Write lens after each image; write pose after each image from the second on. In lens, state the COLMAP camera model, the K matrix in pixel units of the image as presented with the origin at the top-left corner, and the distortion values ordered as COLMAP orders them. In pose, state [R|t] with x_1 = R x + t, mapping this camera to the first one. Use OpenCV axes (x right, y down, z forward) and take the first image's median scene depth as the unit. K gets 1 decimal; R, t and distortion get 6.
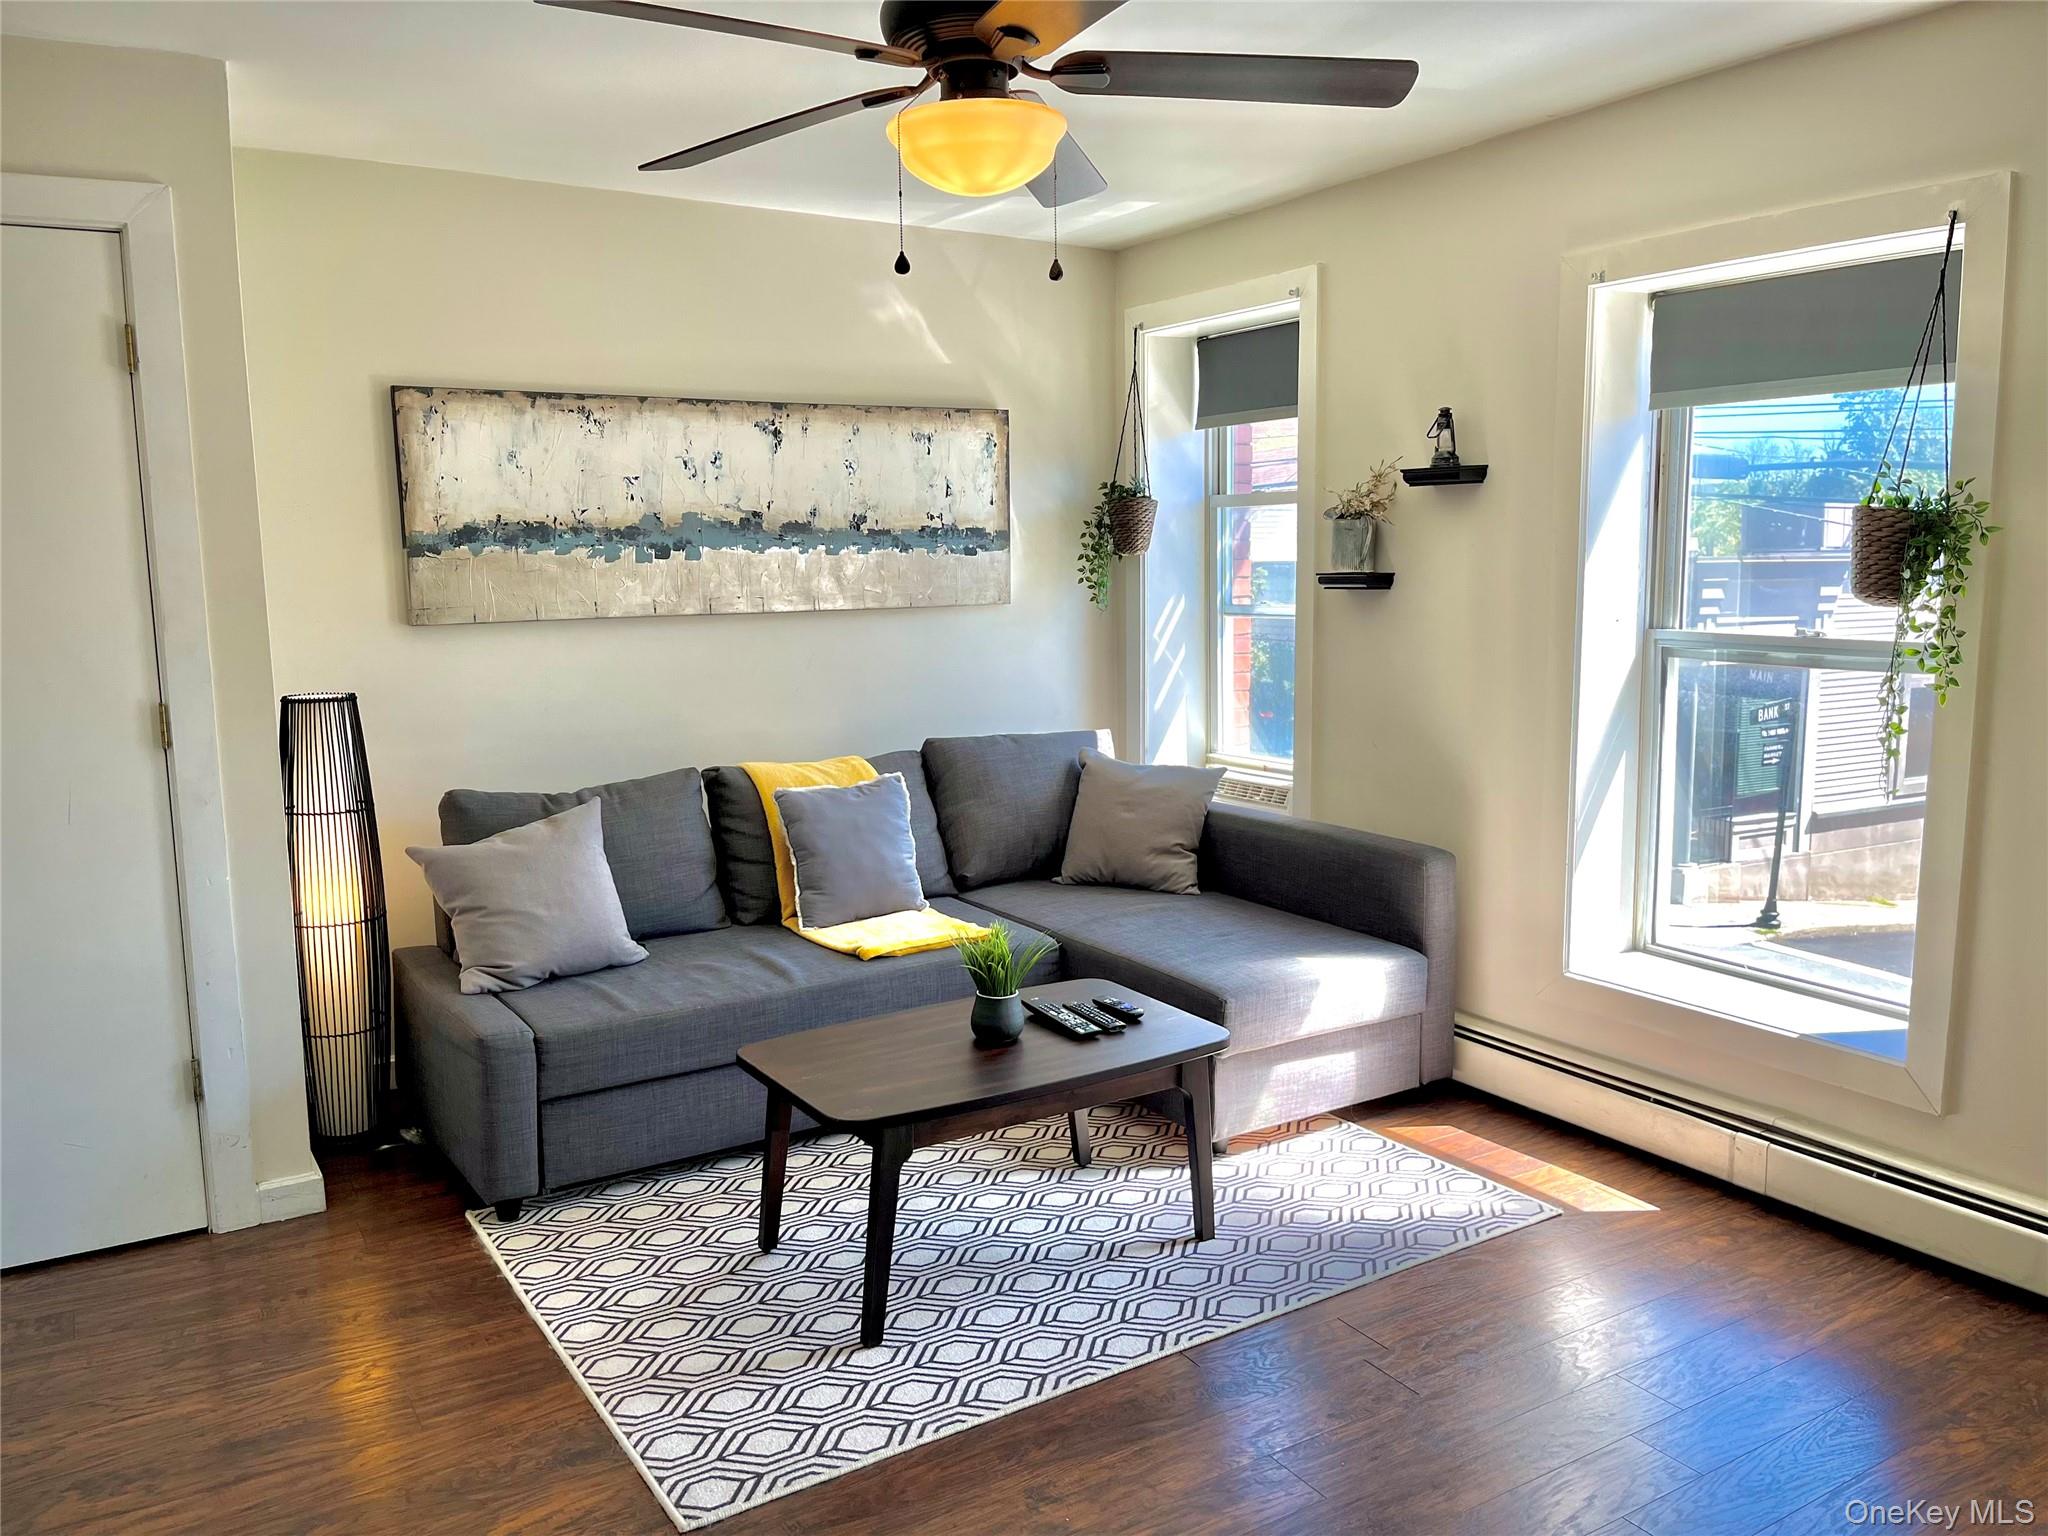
lens RADIAL K [[1554.1, 0, 1025.3], [0, 1554.1, 766.2], [0, 0, 1]] dist [-0.013310, -0.014930]
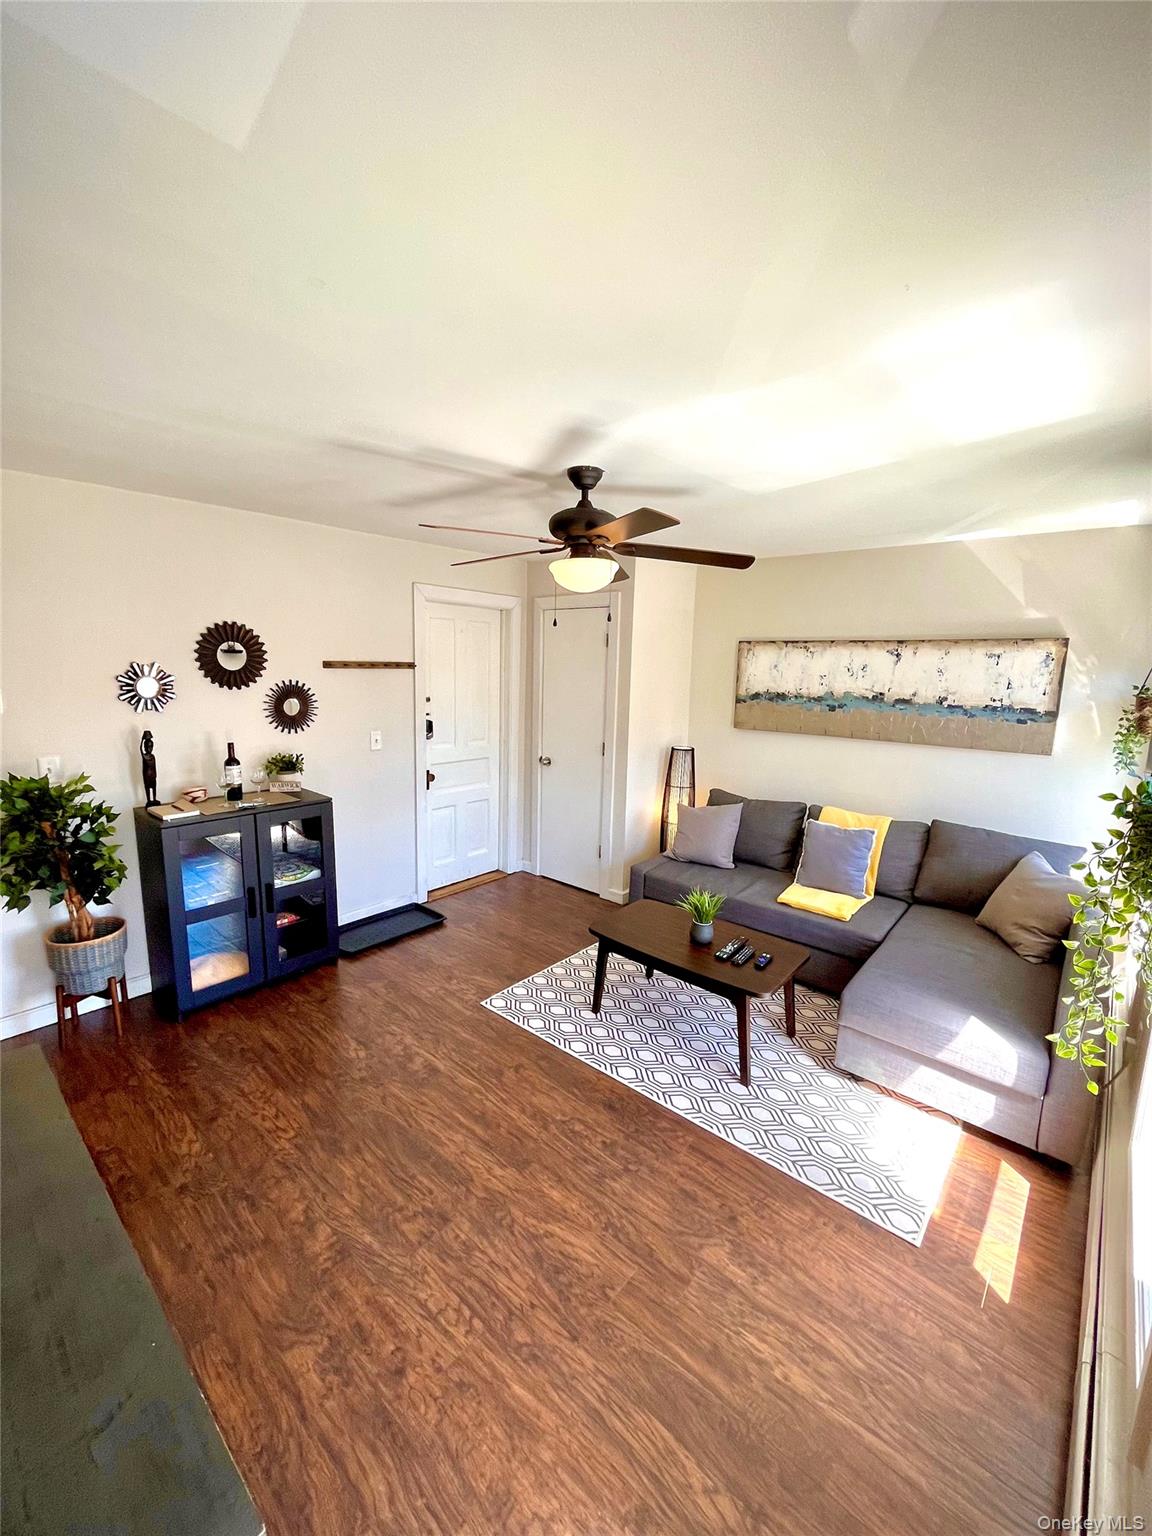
lens RADIAL K [[627.0, 0, 574.8], [0, 627.0, 763.8], [0, 0, 1]] dist [-0.011334, 0.000837]
pose [[0.263058, 0.177385, -0.948333, 0.539103], [-0.144908, 0.979066, 0.142937, -0.131818], [0.953836, 0.099820, 0.283256, 0.379515]]
